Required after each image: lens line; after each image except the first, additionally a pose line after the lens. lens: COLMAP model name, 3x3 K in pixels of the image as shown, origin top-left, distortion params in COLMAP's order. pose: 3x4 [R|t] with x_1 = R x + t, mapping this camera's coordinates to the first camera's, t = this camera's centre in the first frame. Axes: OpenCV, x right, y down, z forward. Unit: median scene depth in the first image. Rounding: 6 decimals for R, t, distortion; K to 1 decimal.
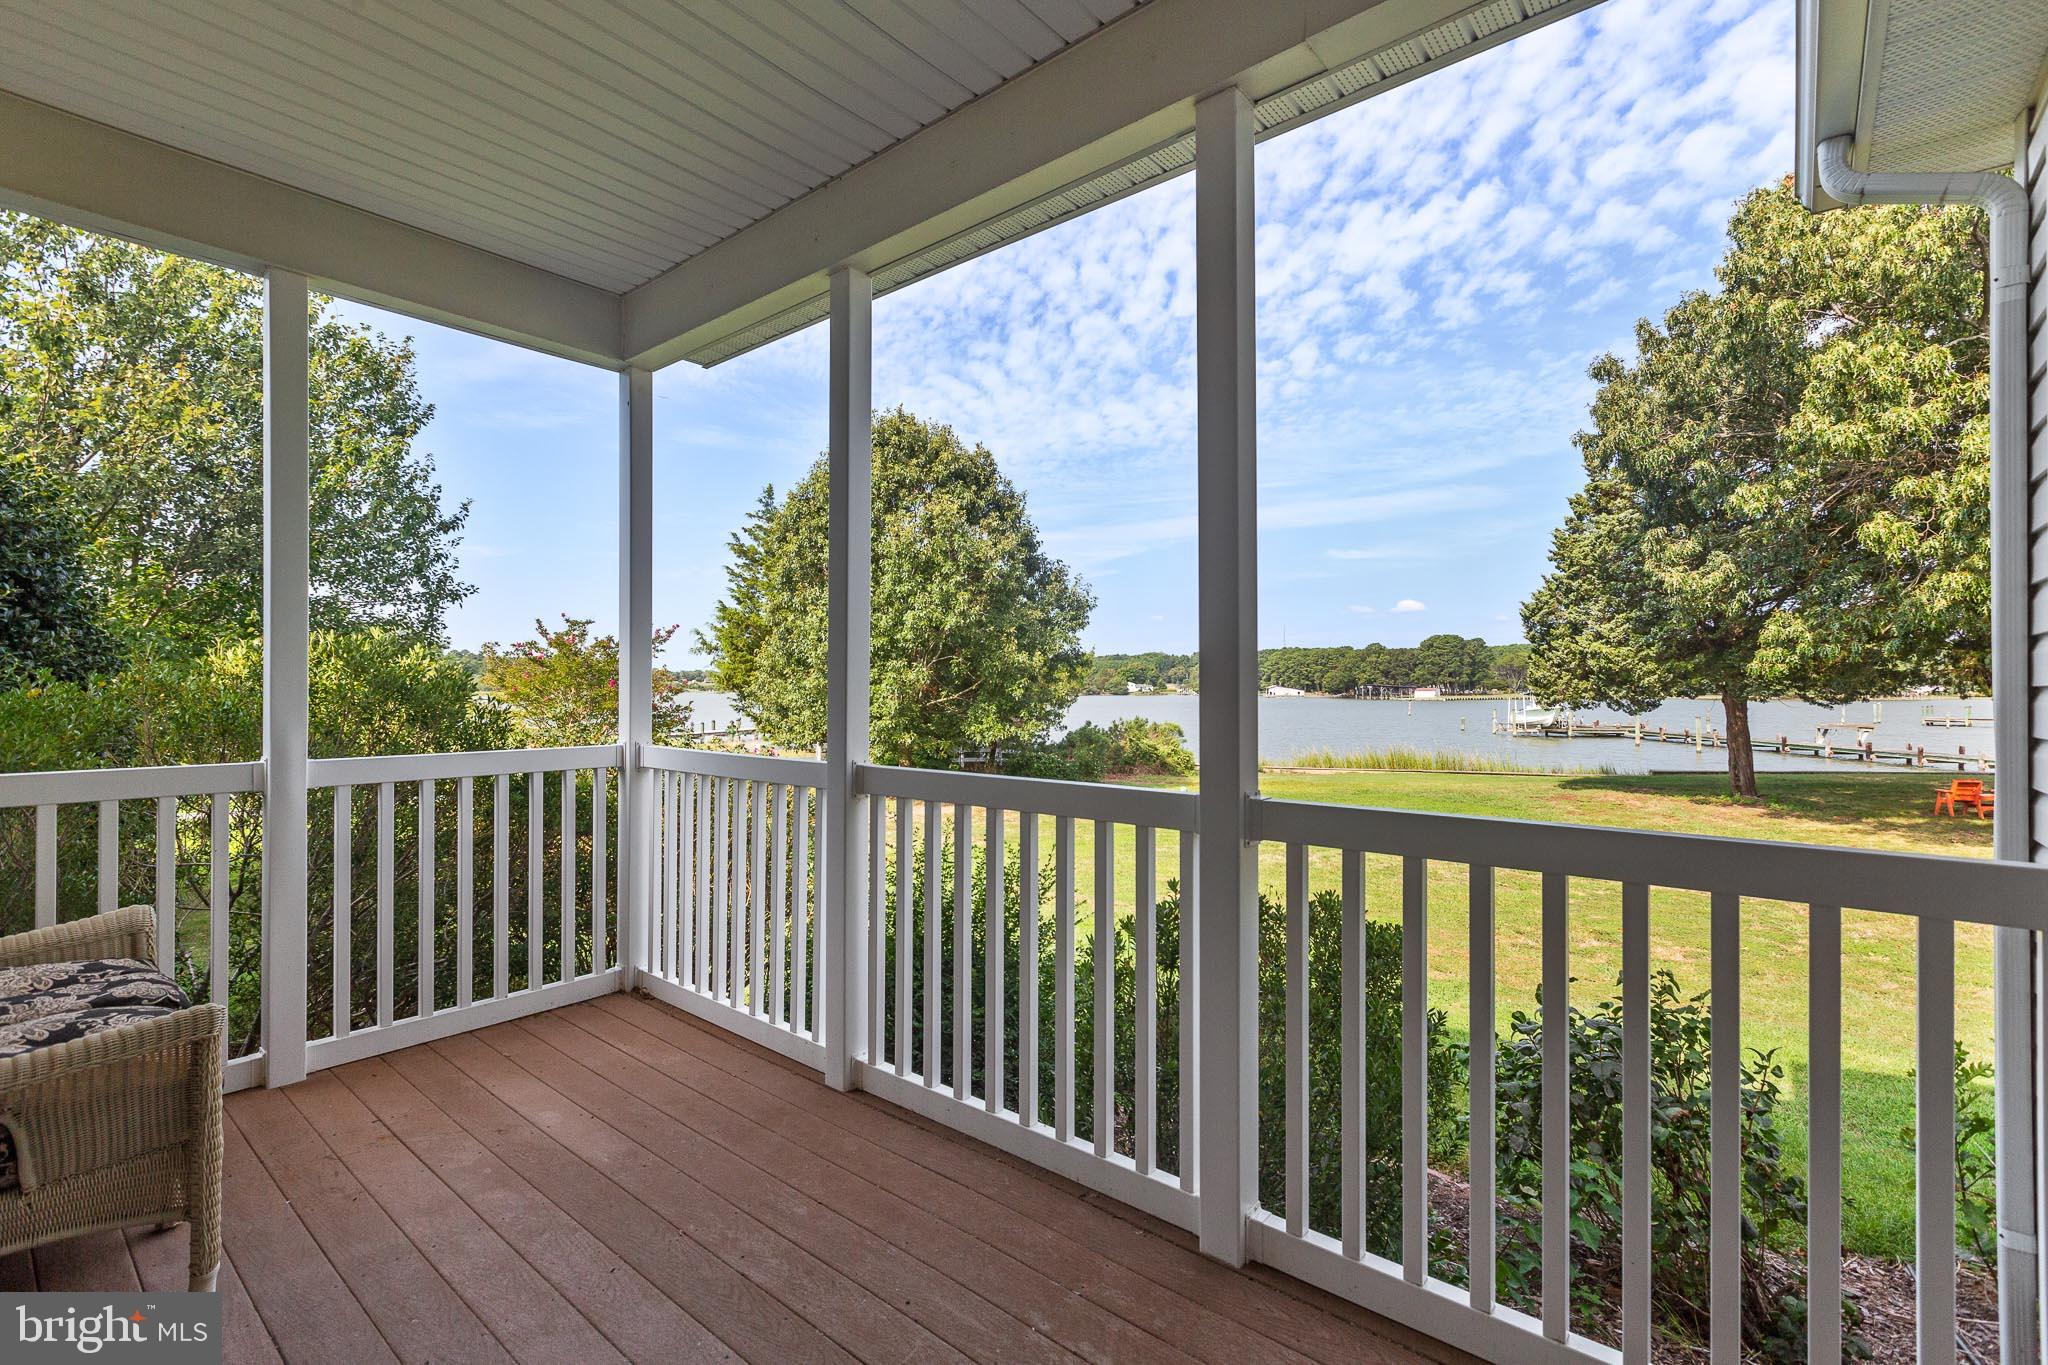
lens RADIAL K [[918.6, 0, 1024.0], [0, 918.6, 682.5], [0, 0, 1]] dist [-0.000682, 0.000025]
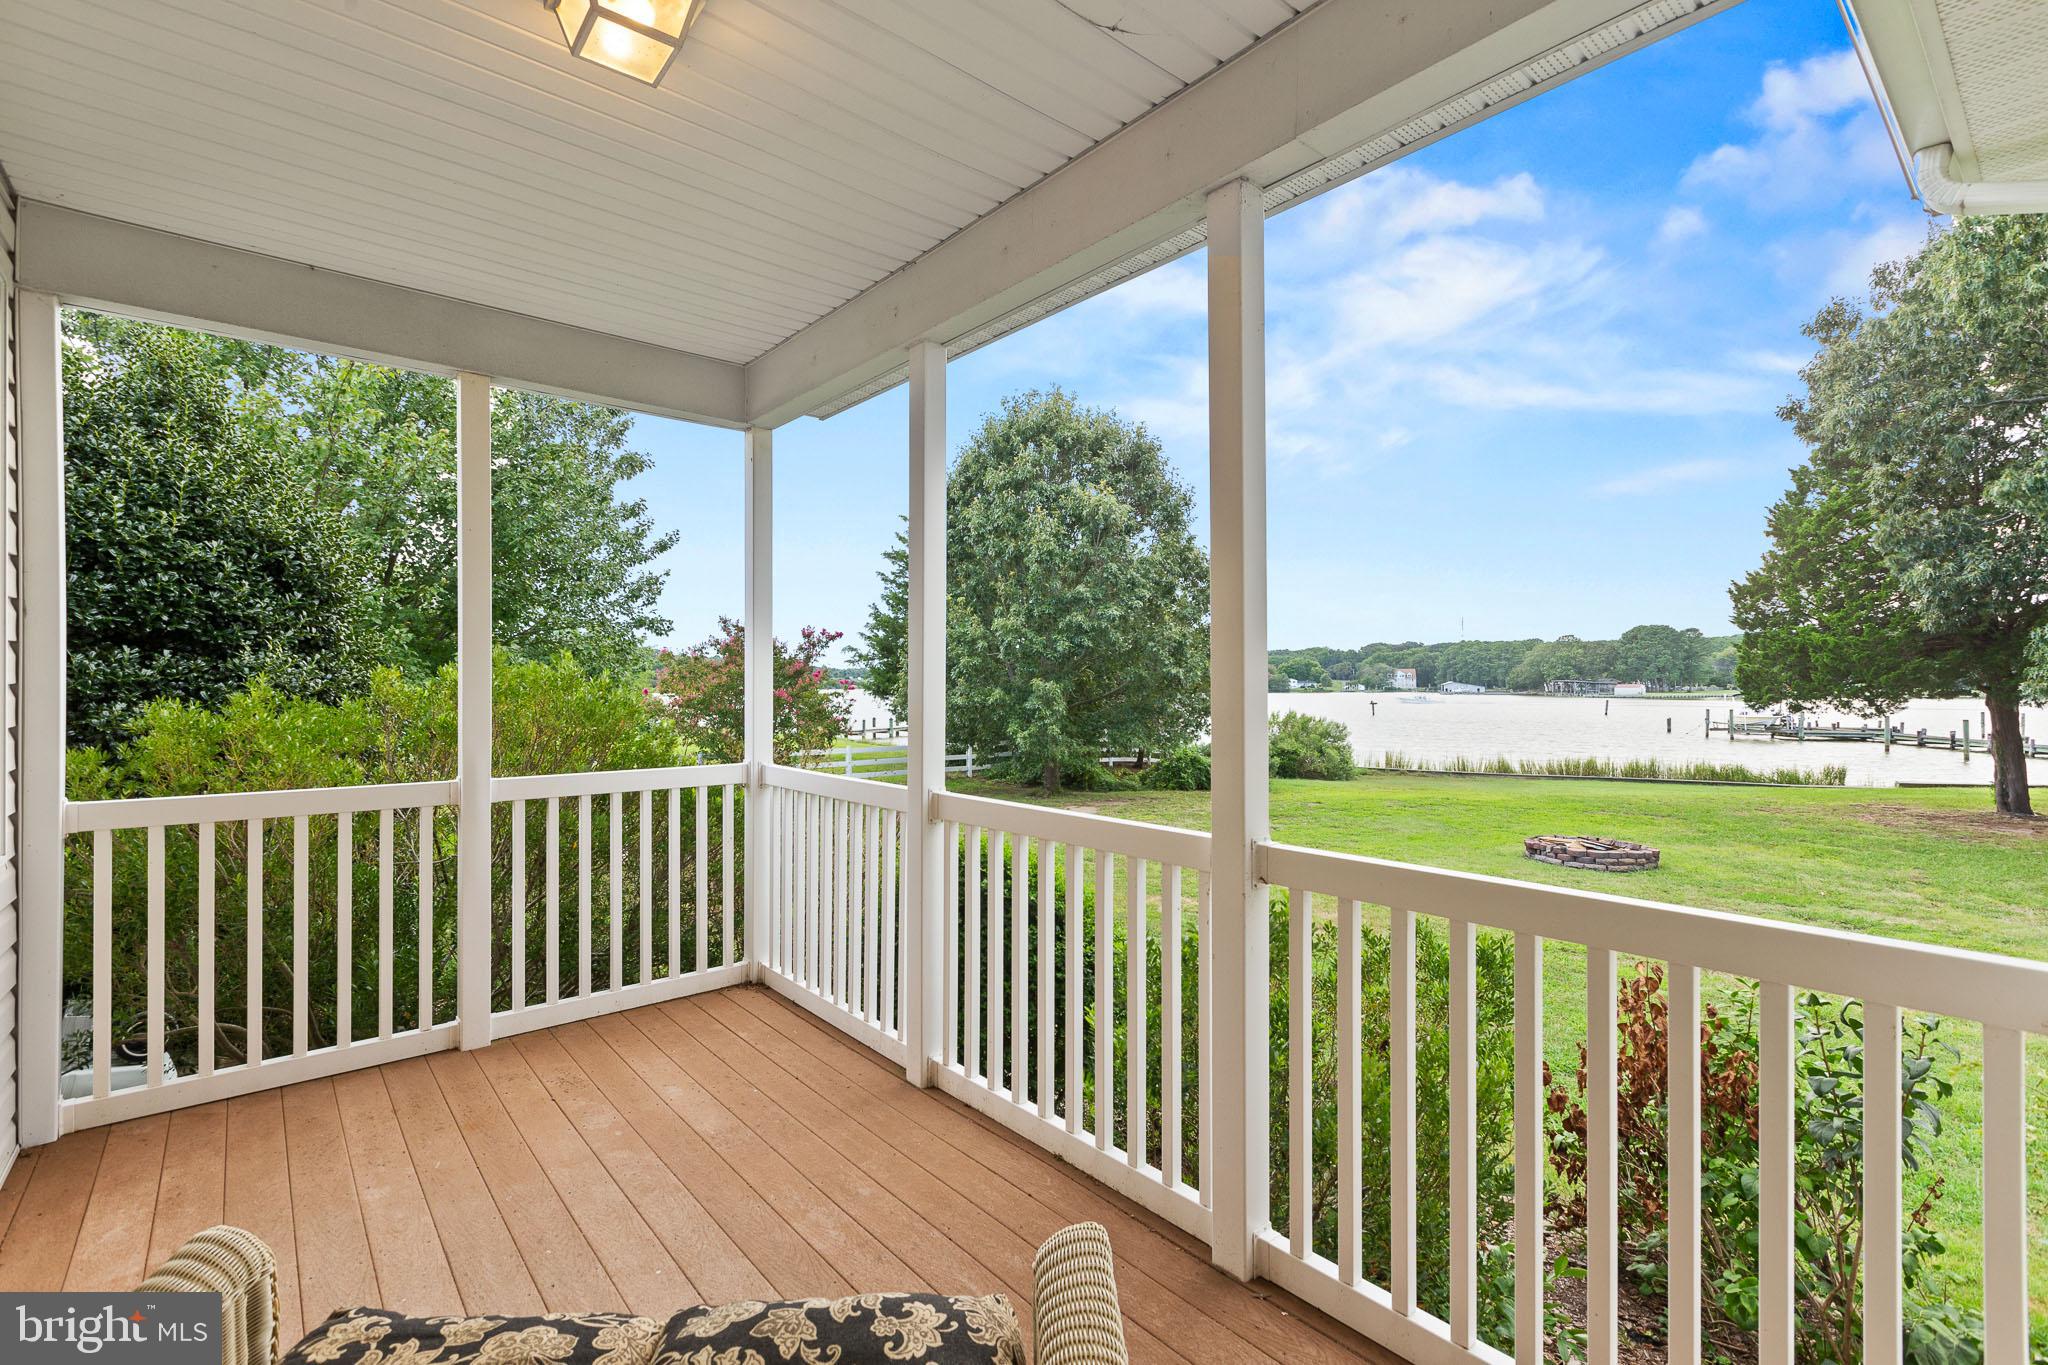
lens RADIAL K [[920.6, 0, 1024.0], [0, 920.6, 682.5], [0, 0, 1]] dist [0.001707, 0.000273]
pose [[0.985732, -0.001825, -0.168313, 0.106431], [0.002512, 0.999989, 0.003866, -0.044390], [0.168304, -0.004234, 0.985726, -0.066968]]
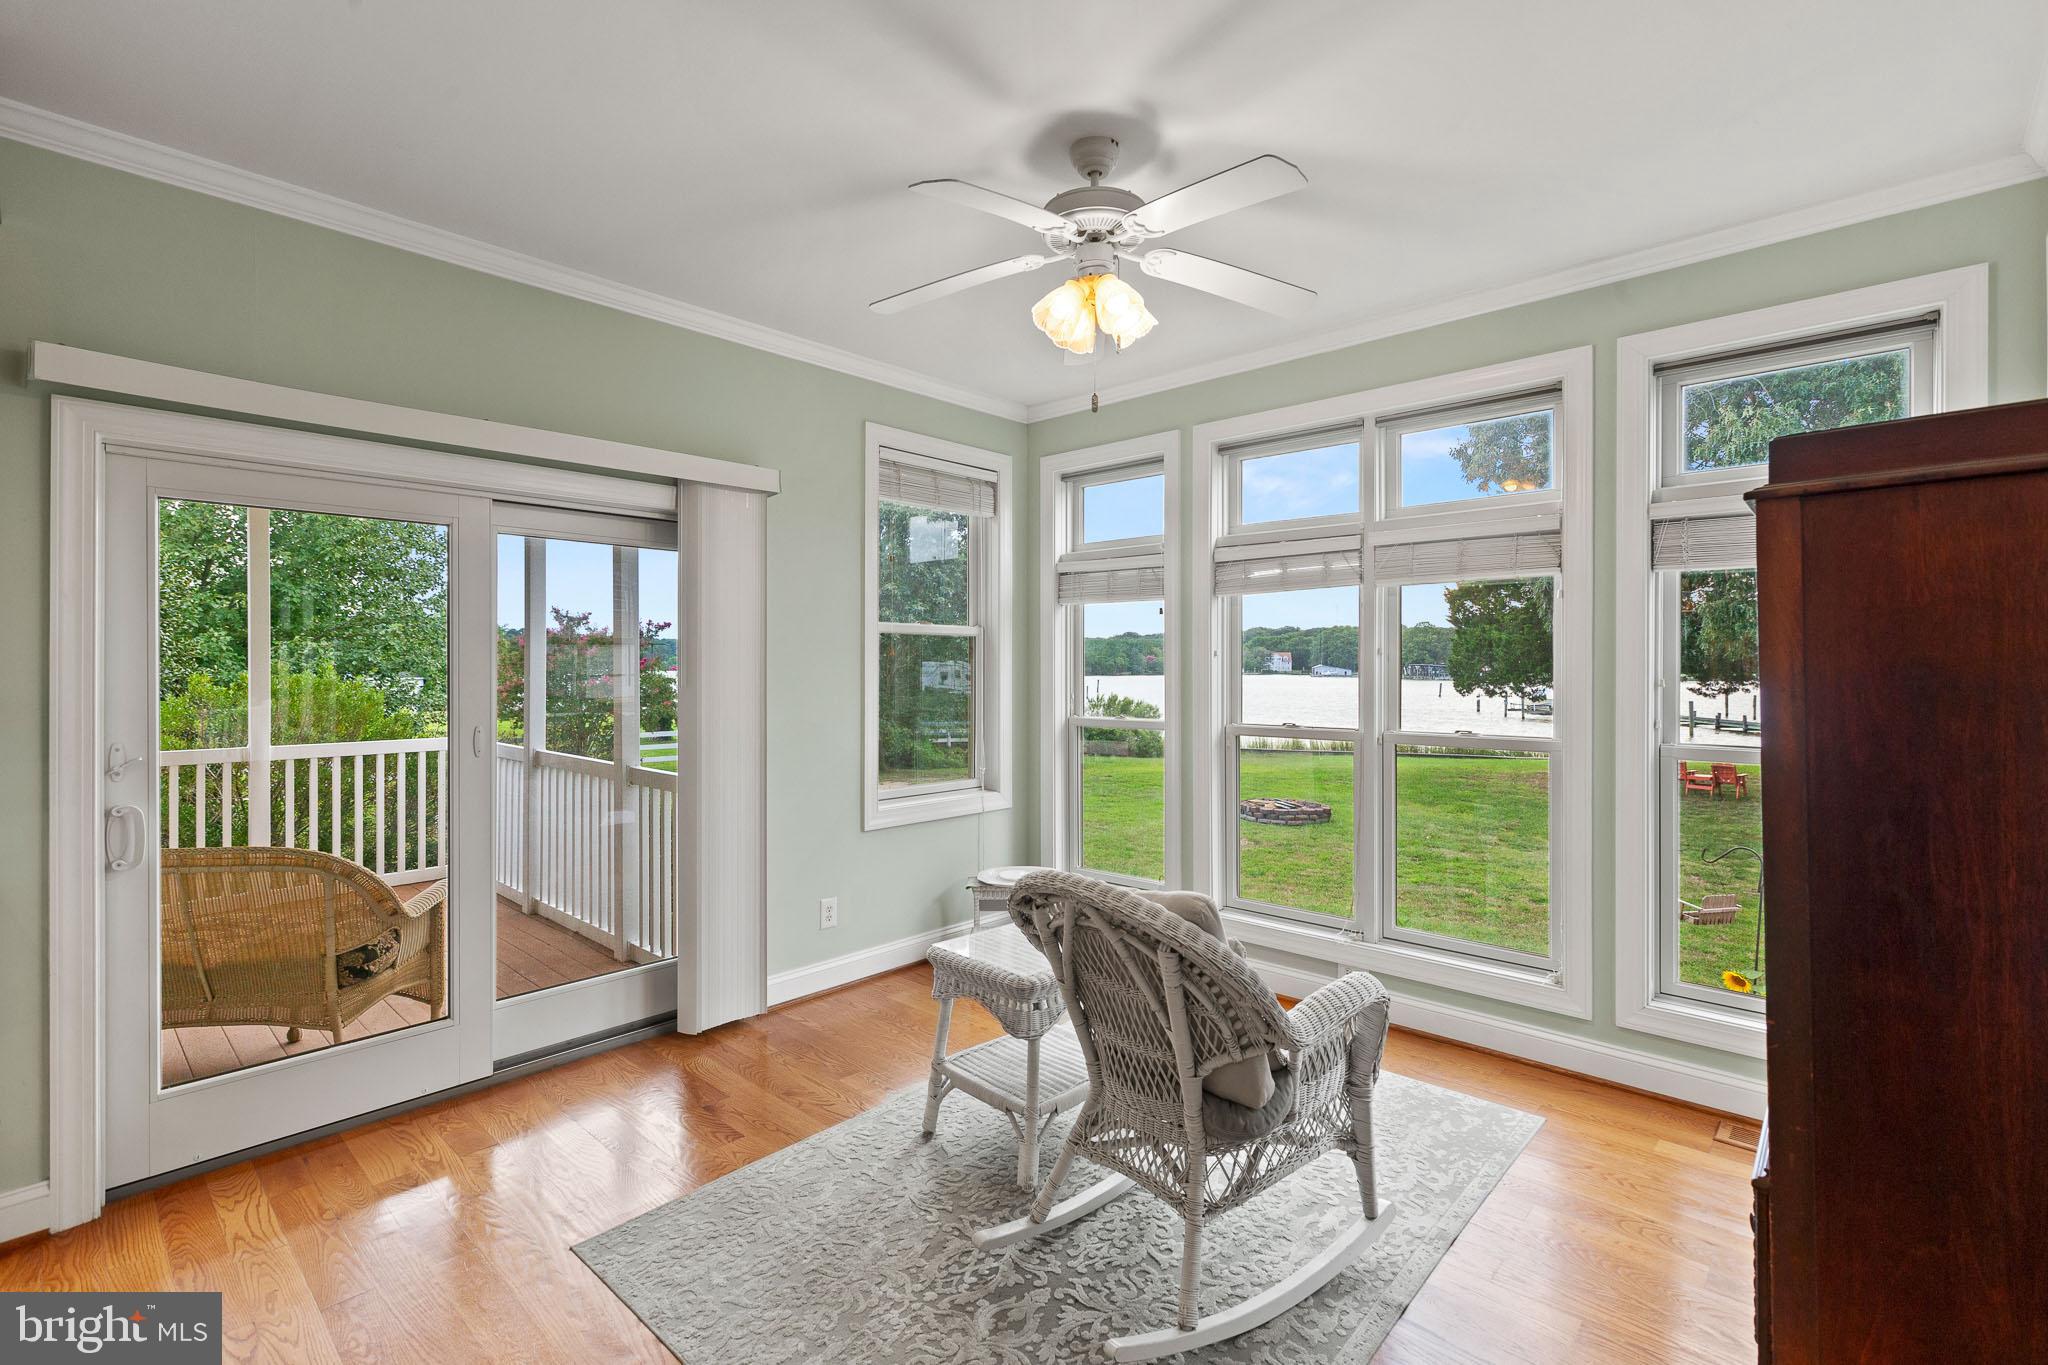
lens RADIAL K [[920.6, 0, 1024.0], [0, 920.6, 682.5], [0, 0, 1]] dist [0.001707, 0.000273]
pose [[0.998752, 0.003298, -0.049832, 0.921768], [-0.002114, 0.999715, 0.023783, -0.101926], [0.049897, -0.023648, 0.998474, -0.881604]]
